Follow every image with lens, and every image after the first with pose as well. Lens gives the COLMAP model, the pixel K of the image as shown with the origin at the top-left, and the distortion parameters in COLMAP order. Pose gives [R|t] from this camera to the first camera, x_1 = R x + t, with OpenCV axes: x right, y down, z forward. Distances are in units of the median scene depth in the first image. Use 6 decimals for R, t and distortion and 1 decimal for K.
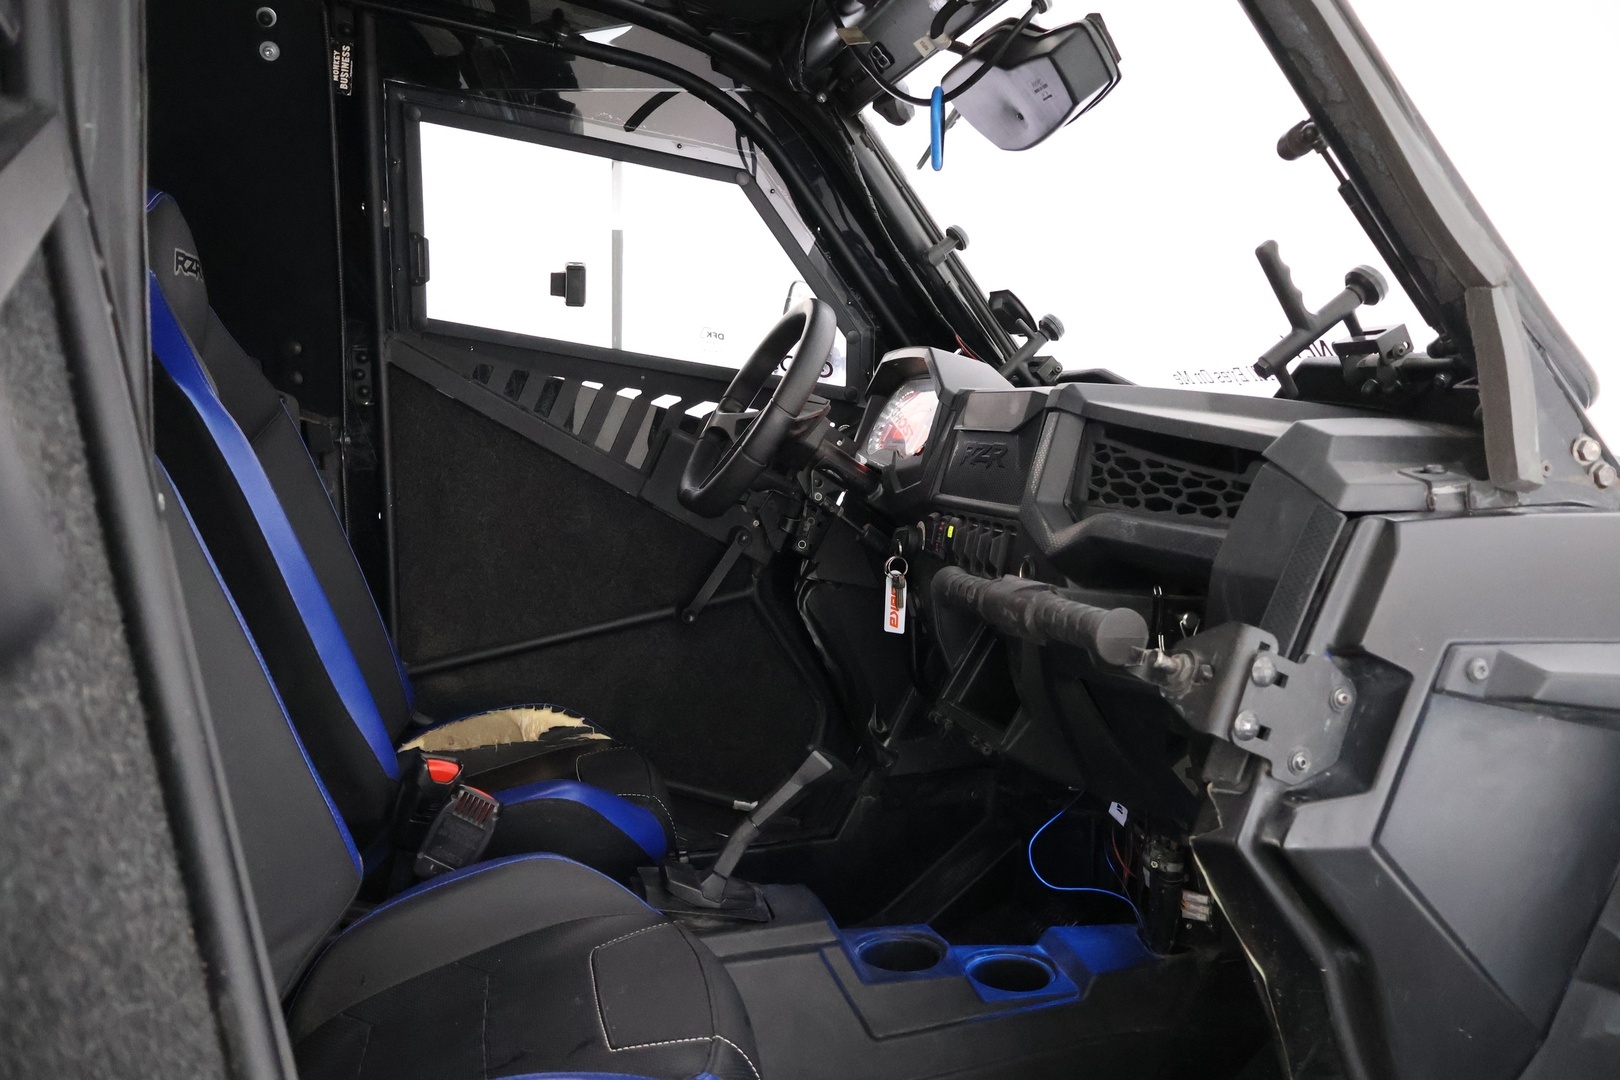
lens RADIAL K [[1350.7, 0, 810.0], [0, 1350.7, 540.0], [0, 0, 1]] dist [0.003487, -0.002582]
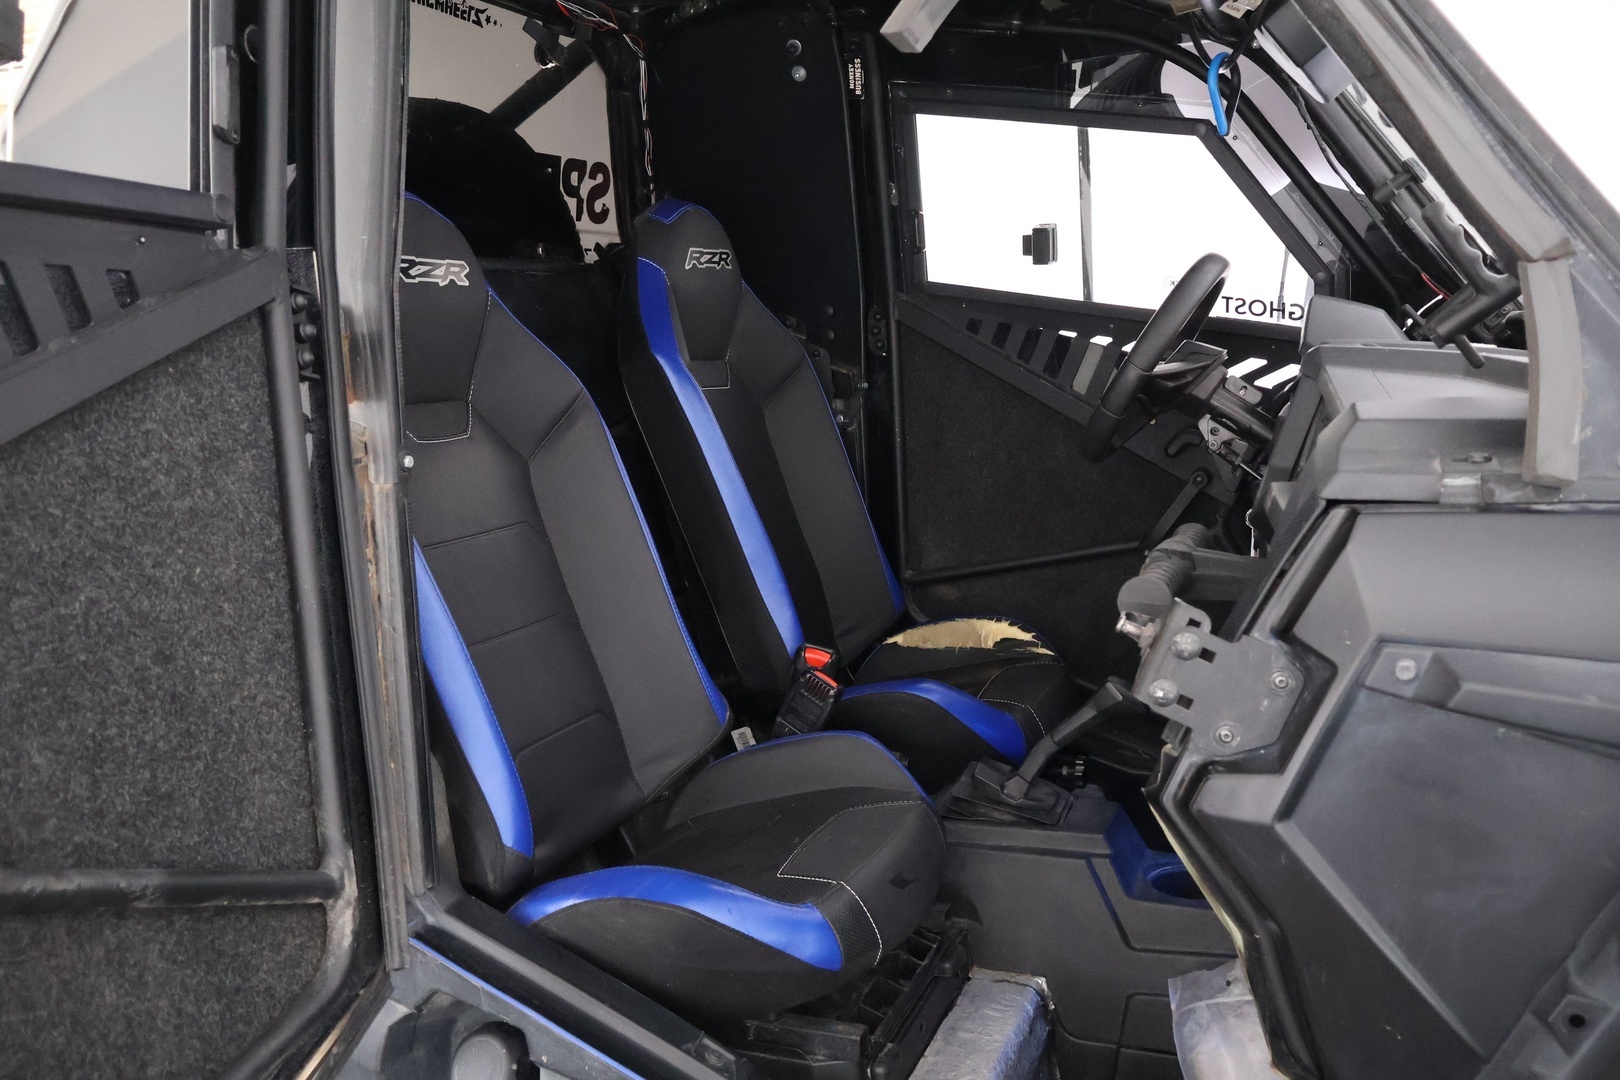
lens RADIAL K [[1355.4, 0, 810.0], [0, 1355.4, 540.0], [0, 0, 1]] dist [0.003469, -0.013389]
pose [[0.806969, 0.070570, -0.586362, 0.358725], [-0.030051, 0.996456, 0.078568, -0.030875], [0.589829, -0.045781, 0.806230, -0.020321]]
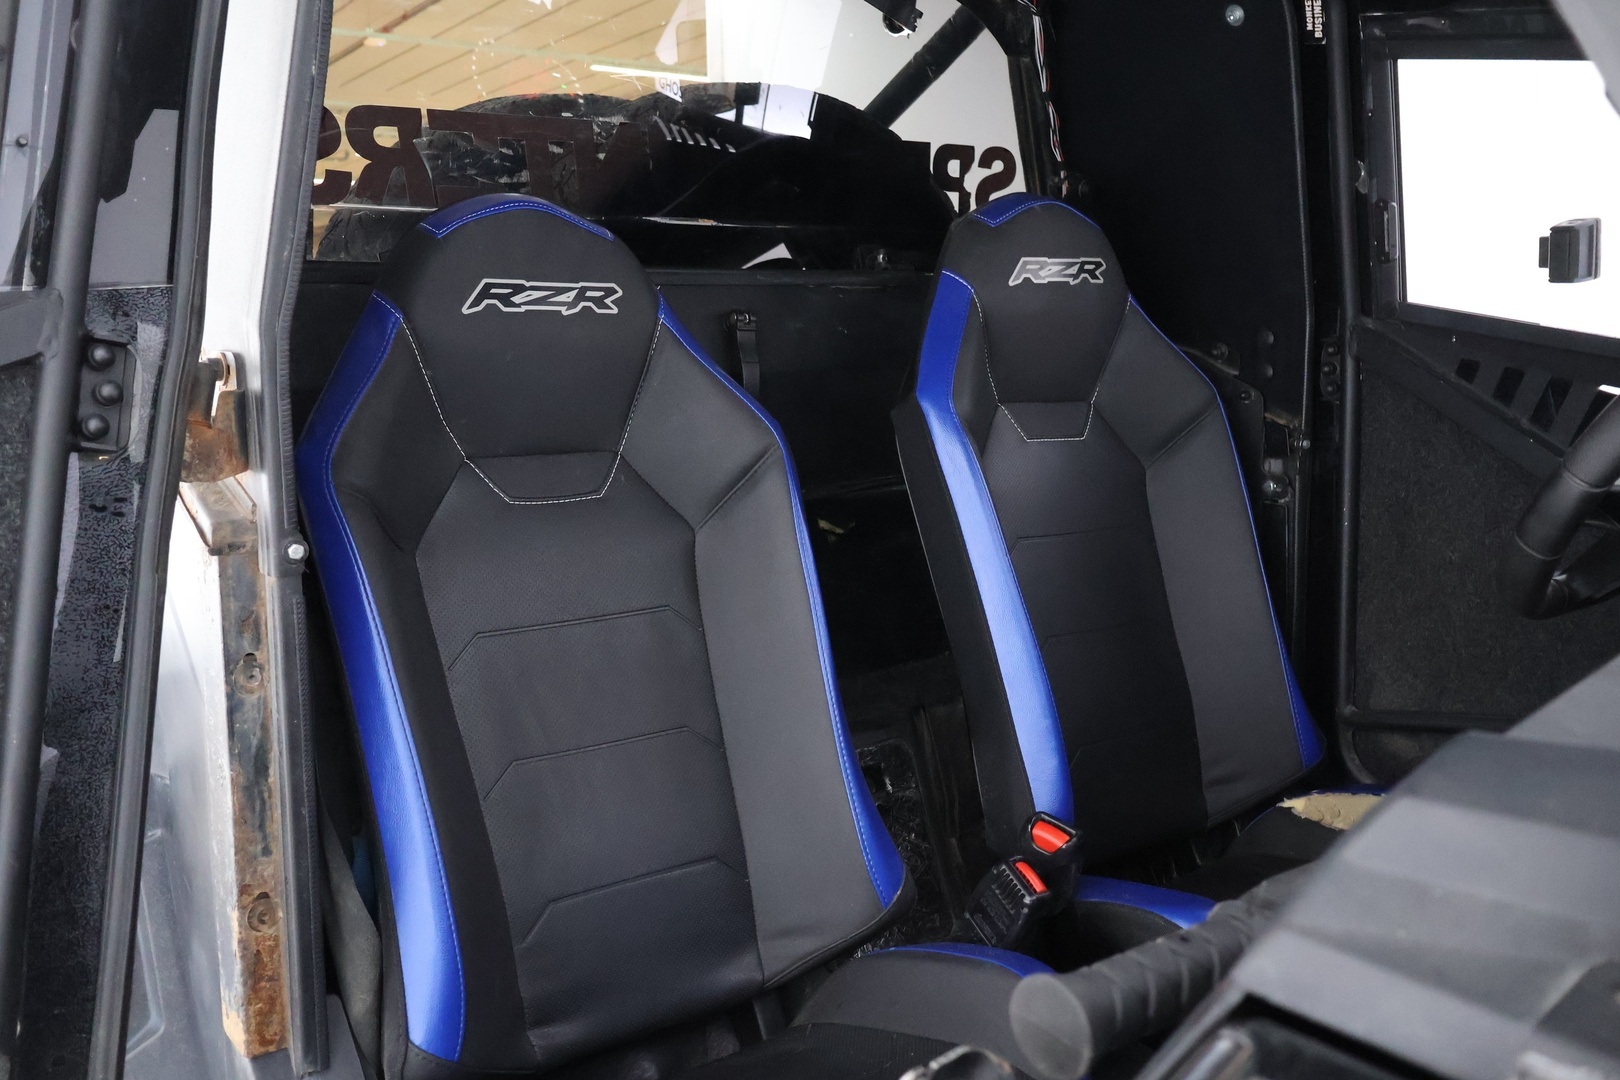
lens RADIAL K [[1355.4, 0, 810.0], [0, 1355.4, 540.0], [0, 0, 1]] dist [0.003469, -0.013389]
pose [[0.377572, 0.150887, -0.913604, 0.365500], [-0.087280, 0.988041, 0.127110, -0.100483], [0.921858, 0.031746, 0.386226, 0.382482]]
